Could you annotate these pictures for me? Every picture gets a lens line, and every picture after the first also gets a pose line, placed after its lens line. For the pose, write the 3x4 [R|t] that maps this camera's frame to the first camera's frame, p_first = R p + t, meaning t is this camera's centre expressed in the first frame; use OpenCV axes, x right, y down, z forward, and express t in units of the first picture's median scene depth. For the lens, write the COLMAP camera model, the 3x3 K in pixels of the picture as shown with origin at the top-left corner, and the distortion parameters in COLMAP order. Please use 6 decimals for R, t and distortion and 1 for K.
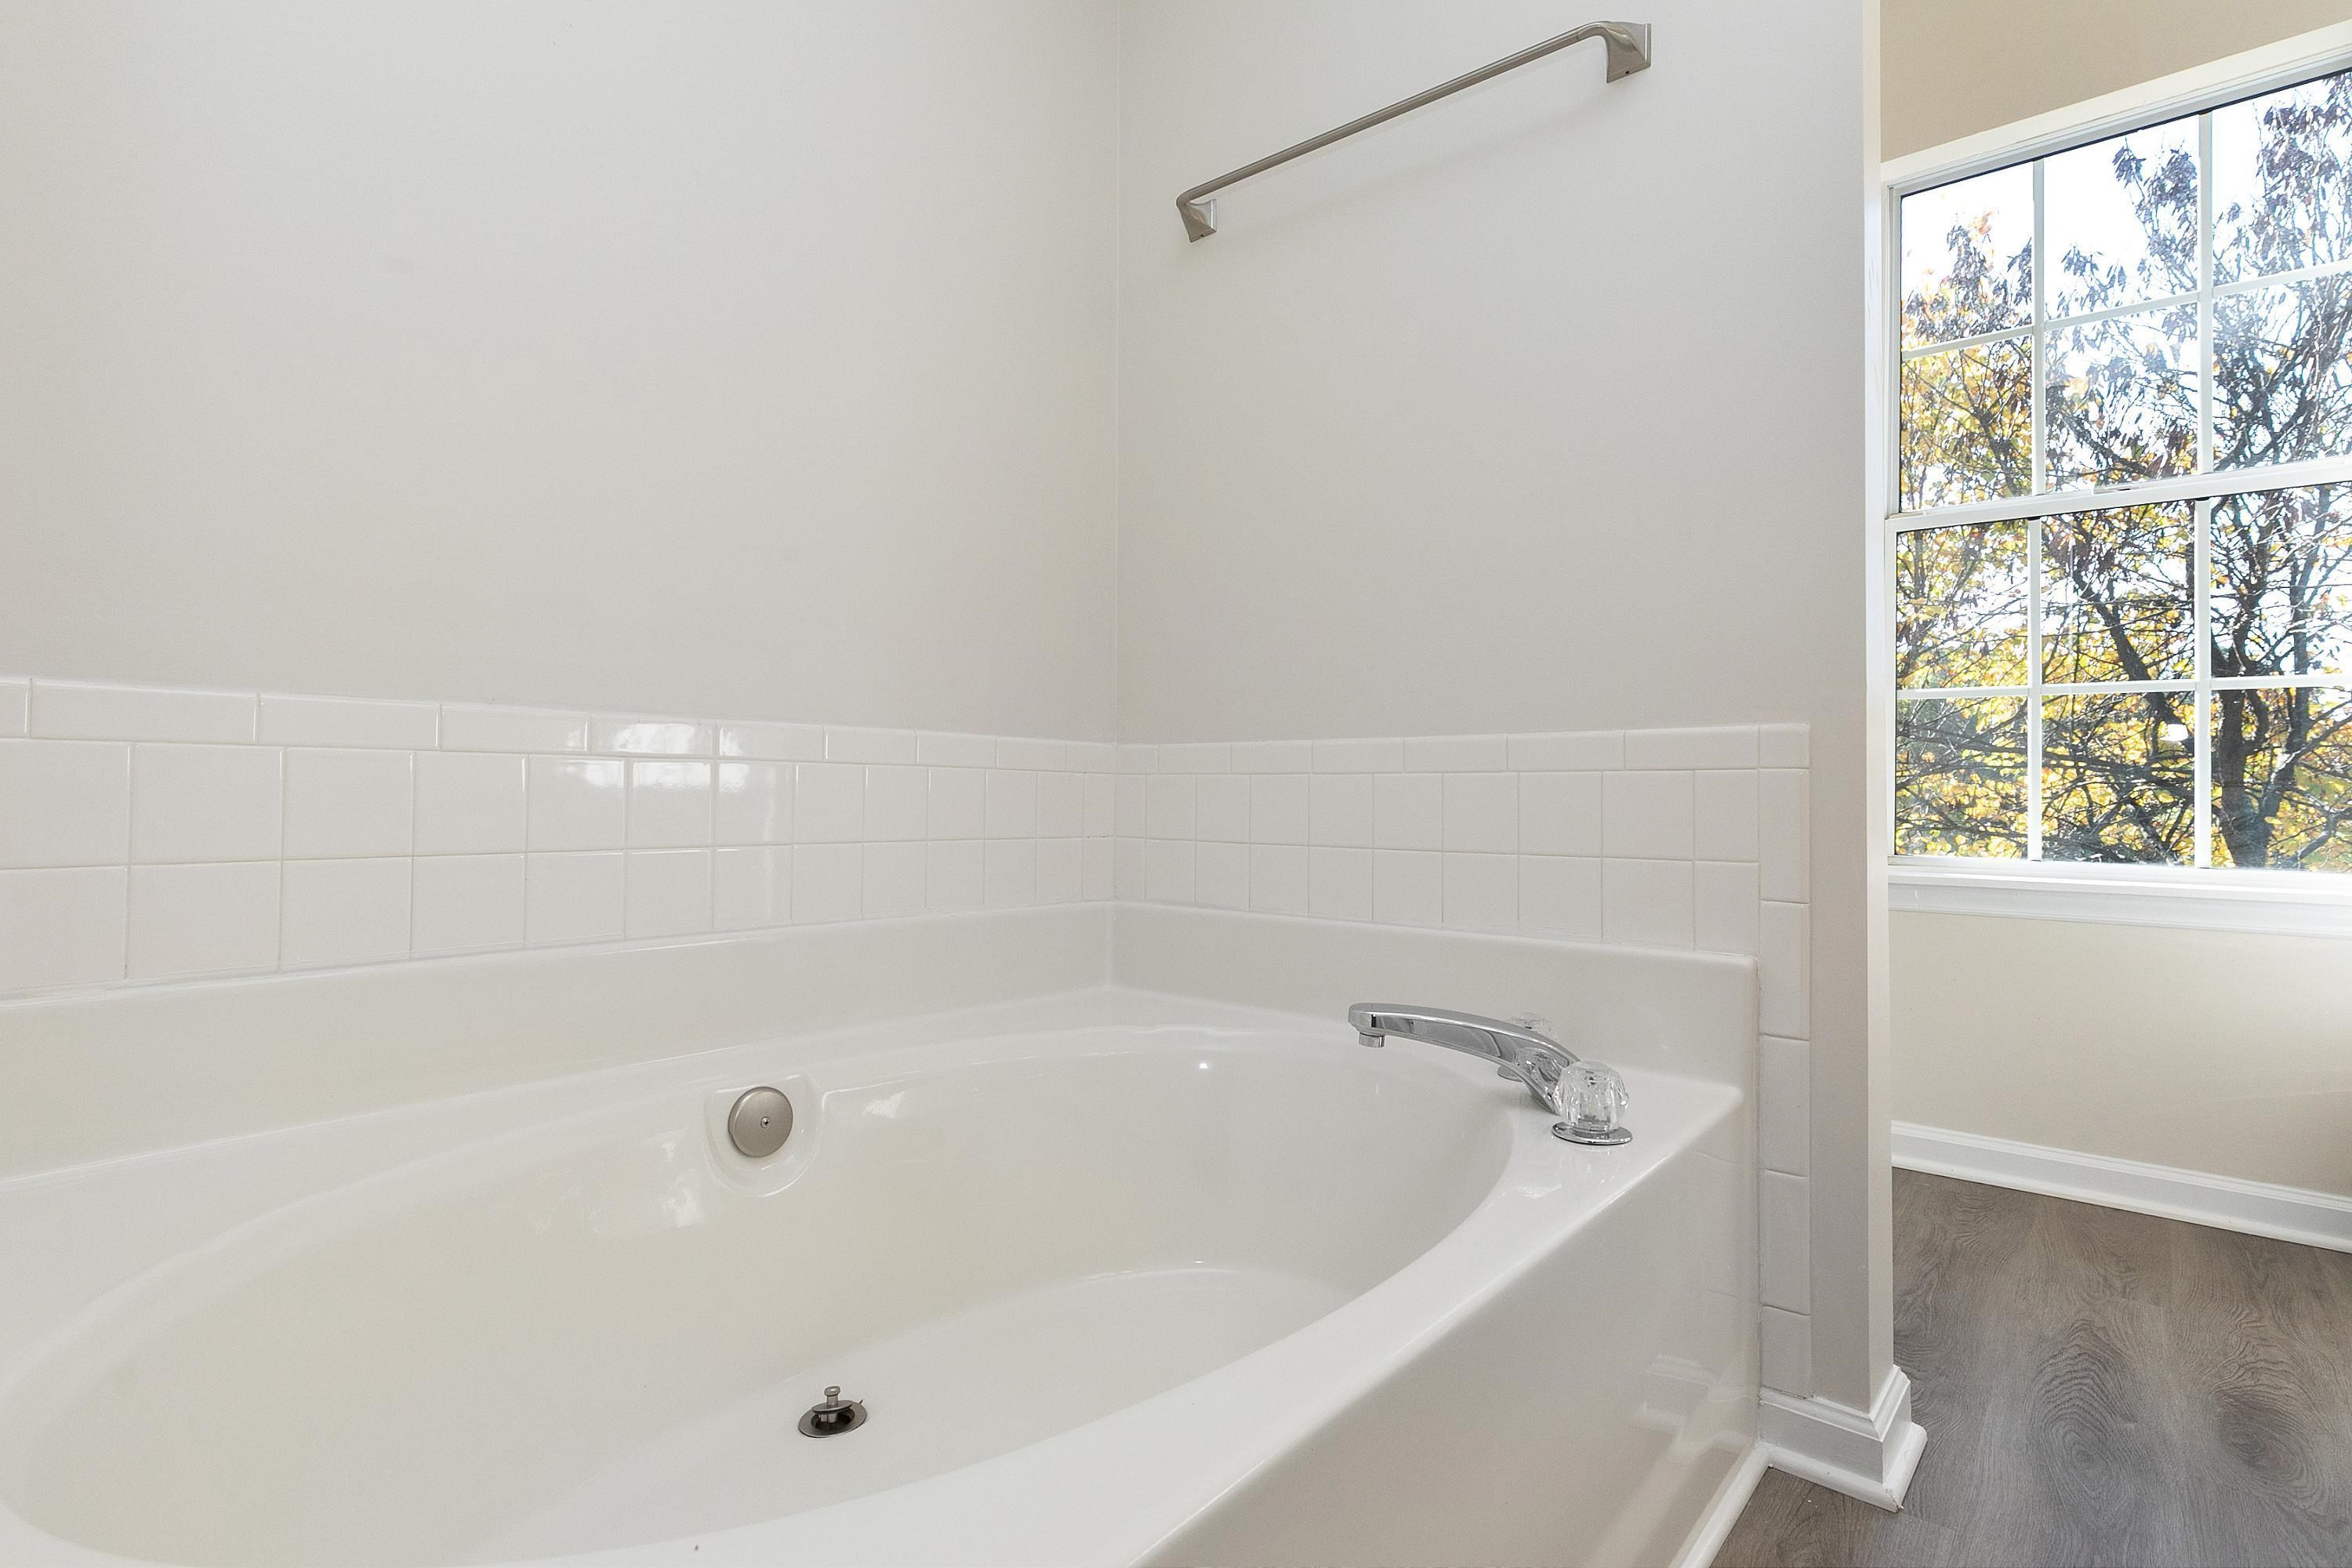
lens RADIAL K [[1132.7, 0, 1169.2], [0, 1132.7, 778.5], [0, 0, 1]] dist [0.003062, 0.000423]
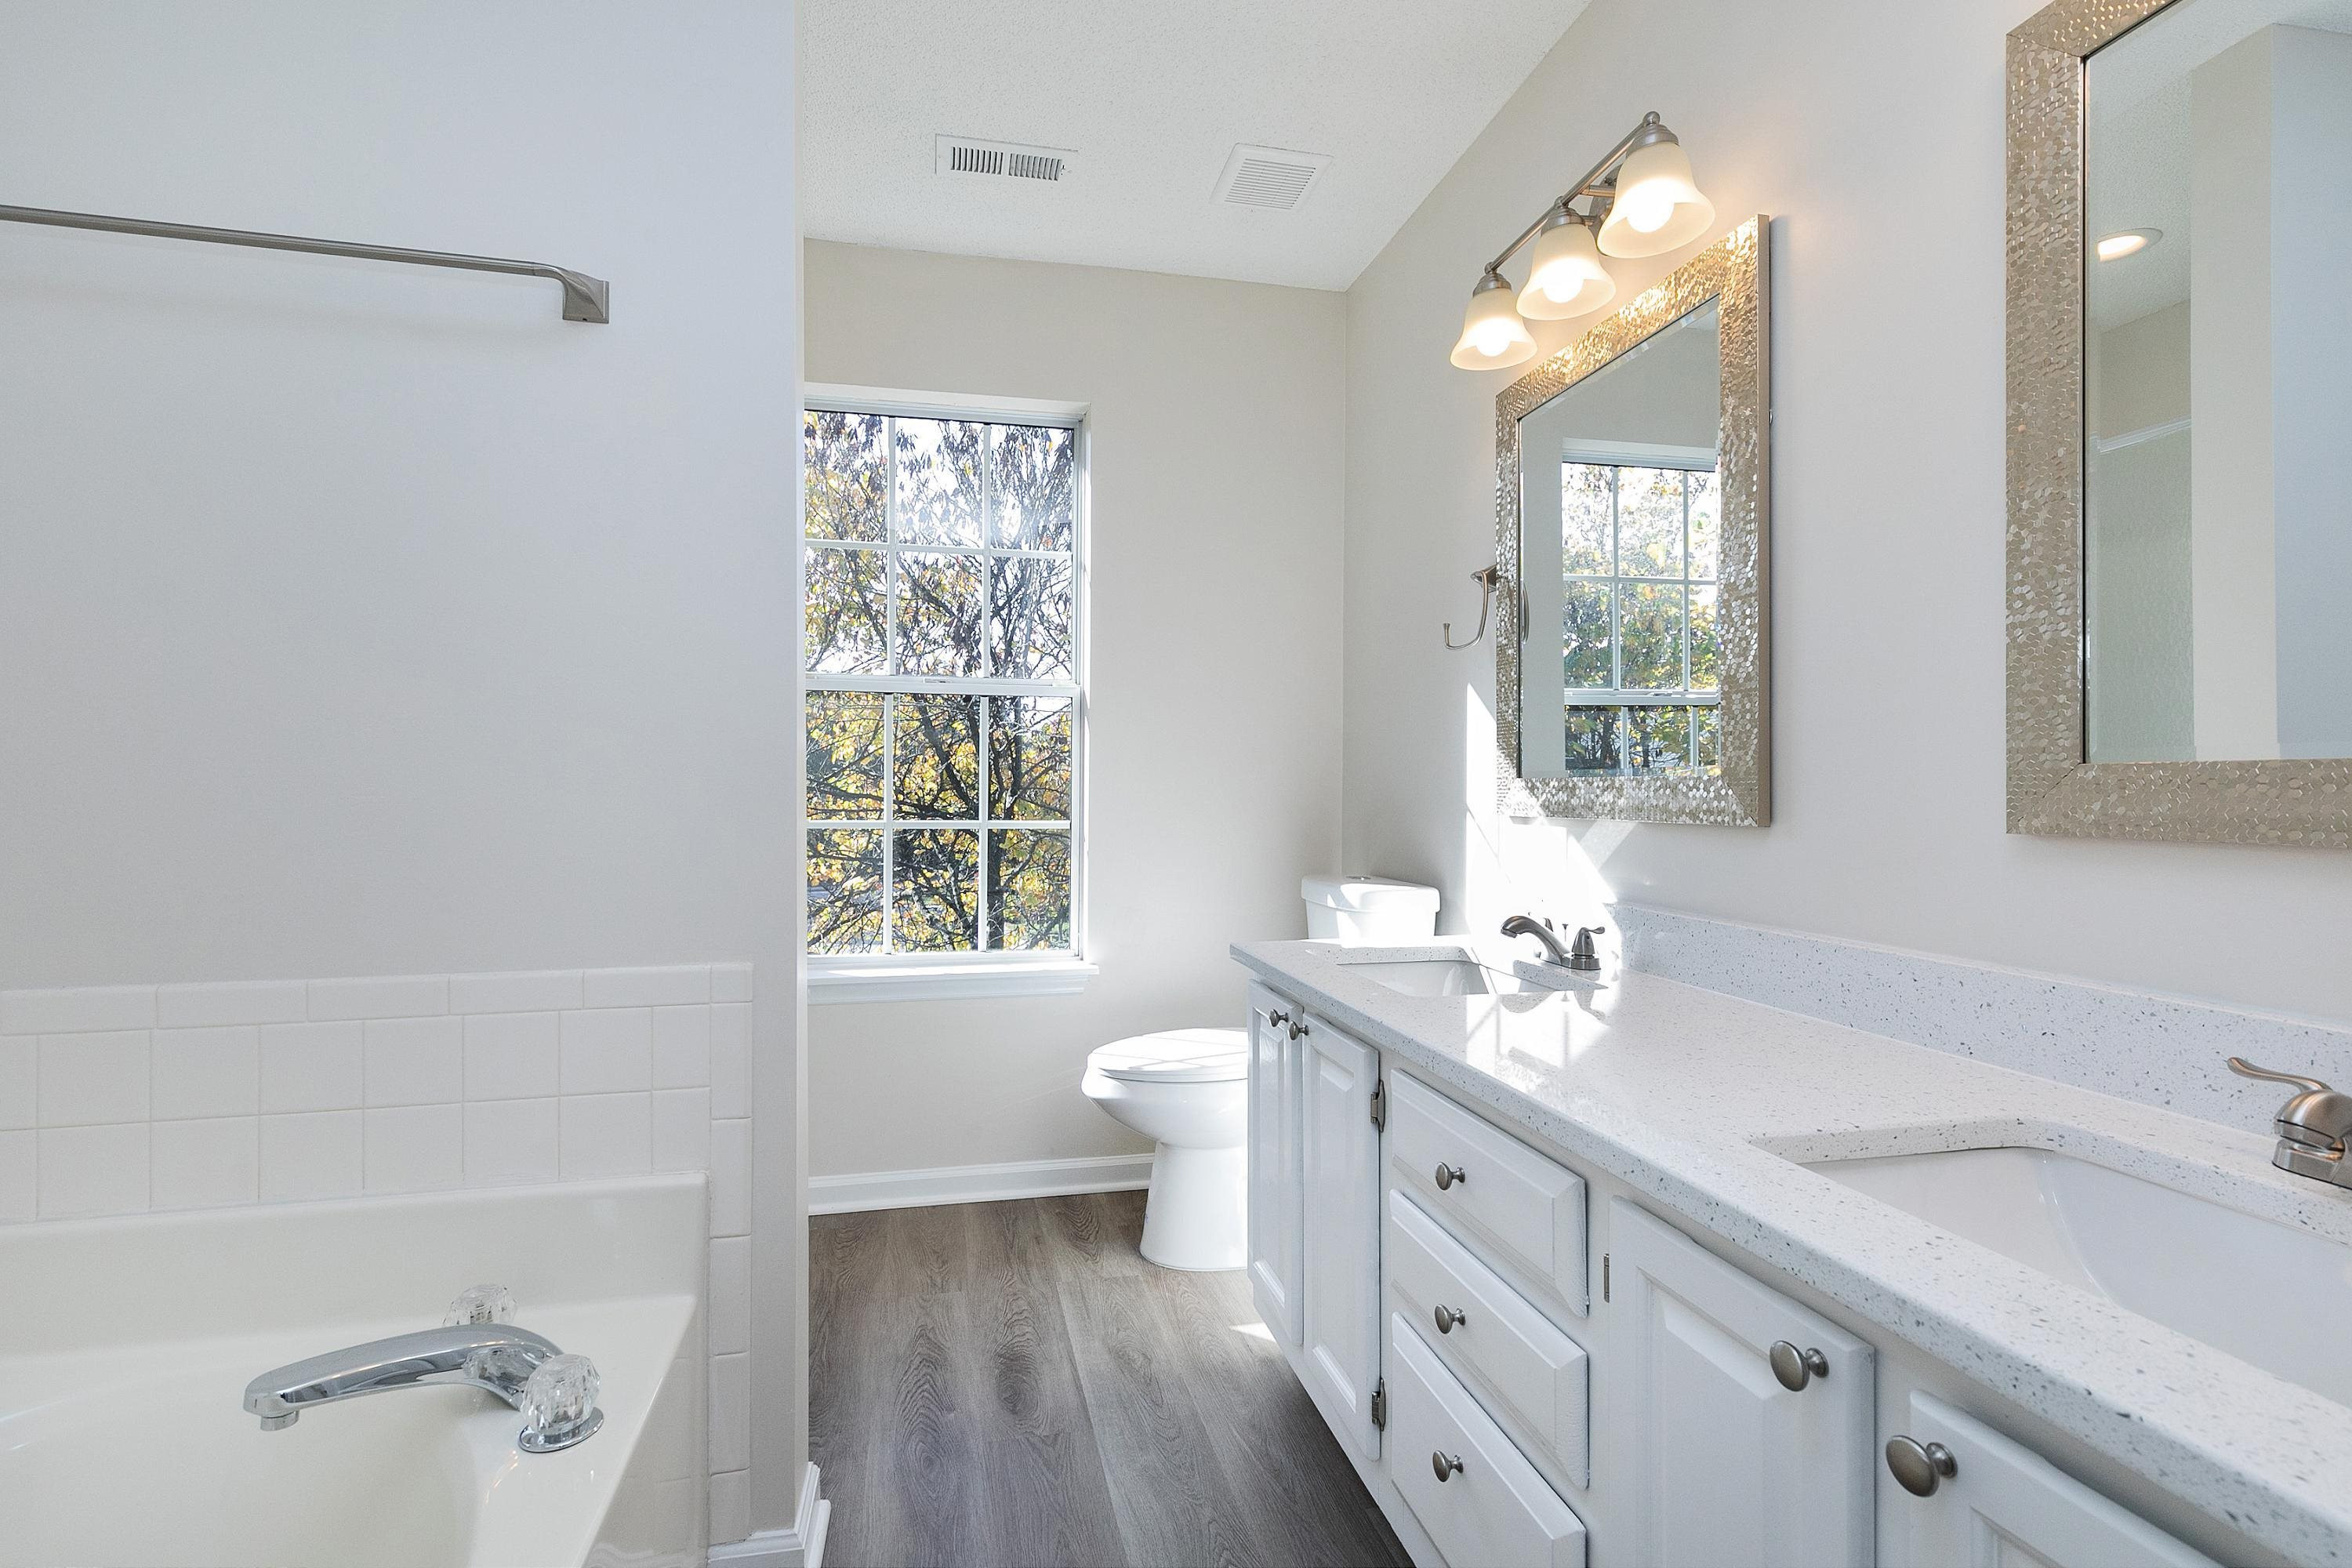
lens RADIAL K [[1071.9, 0, 1170.0], [0, 1071.9, 784.6], [0, 0, 1]] dist [0.003392, 0.000199]
pose [[0.599541, -0.000107, 0.800344, -0.057155], [-0.005503, 0.999976, 0.004257, -0.208132], [-0.800325, -0.006957, 0.599526, -0.012674]]
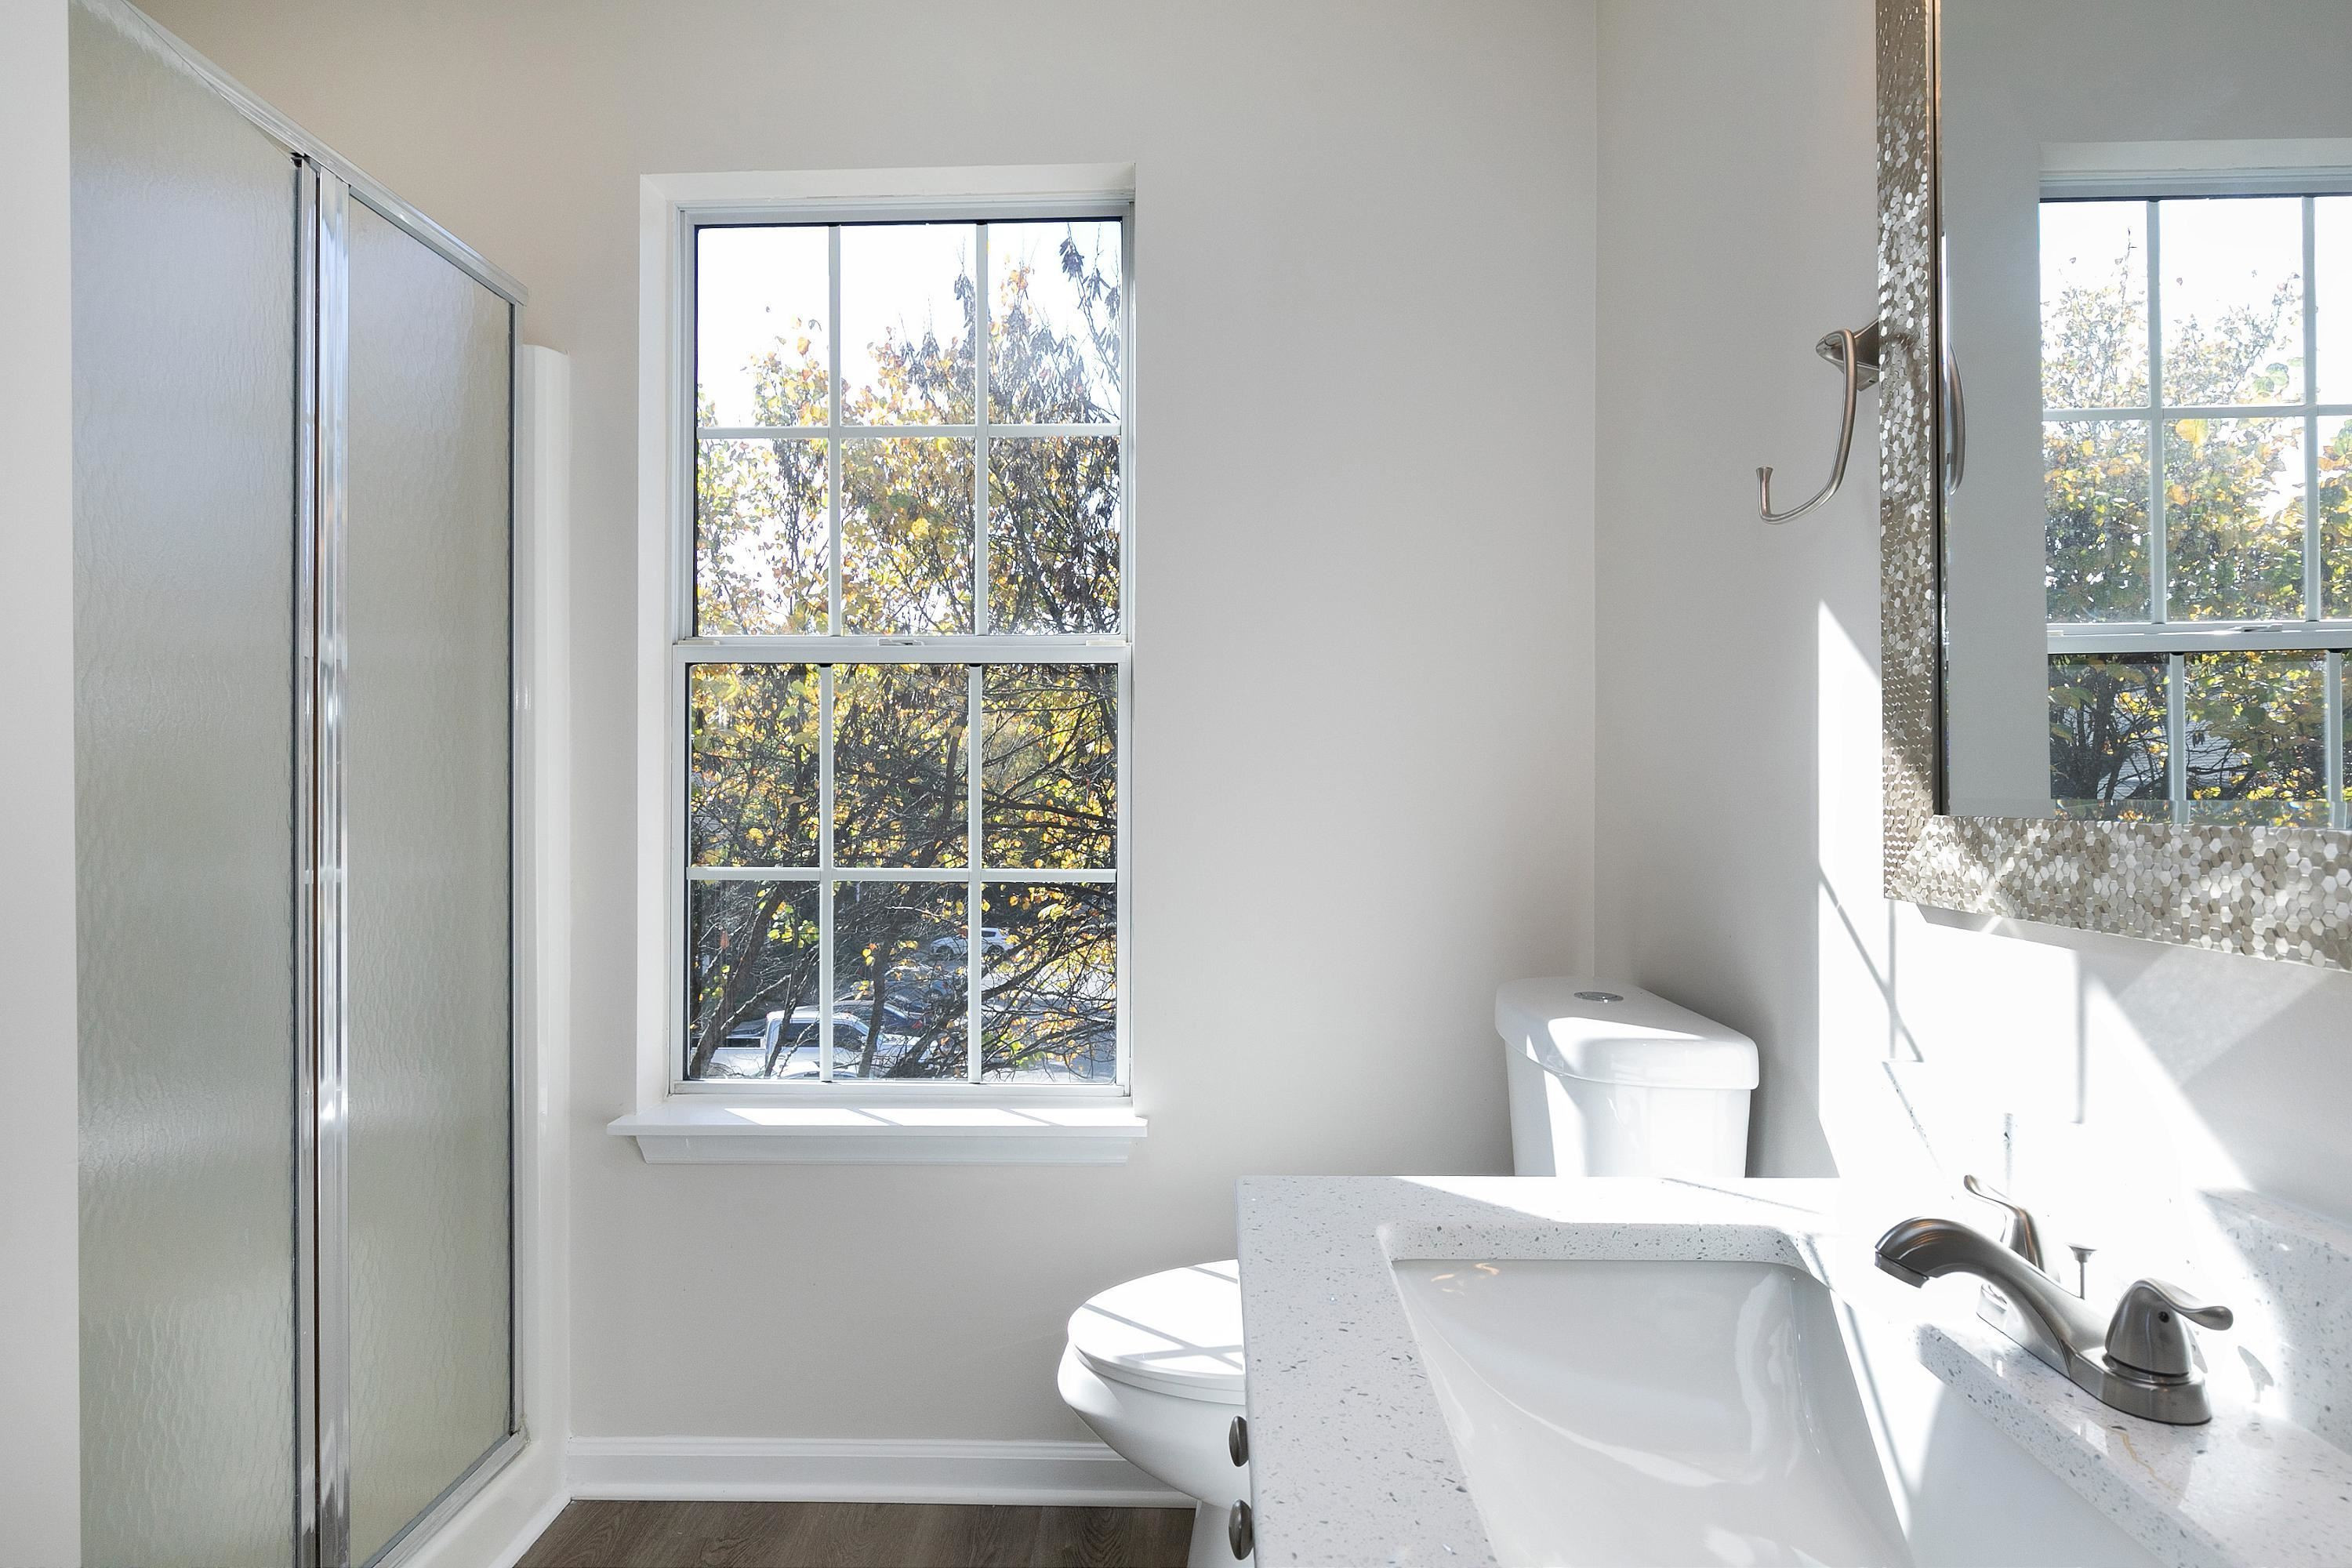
lens RADIAL K [[1264.3, 0, 1176.8], [0, 1264.3, 785.3], [0, 0, 1]] dist [-0.004038, 0.001069]
pose [[0.774781, -0.005049, 0.632210, 0.625778], [0.002450, 0.999985, 0.004983, -0.234330], [-0.632225, -0.002312, 0.774781, 0.207272]]
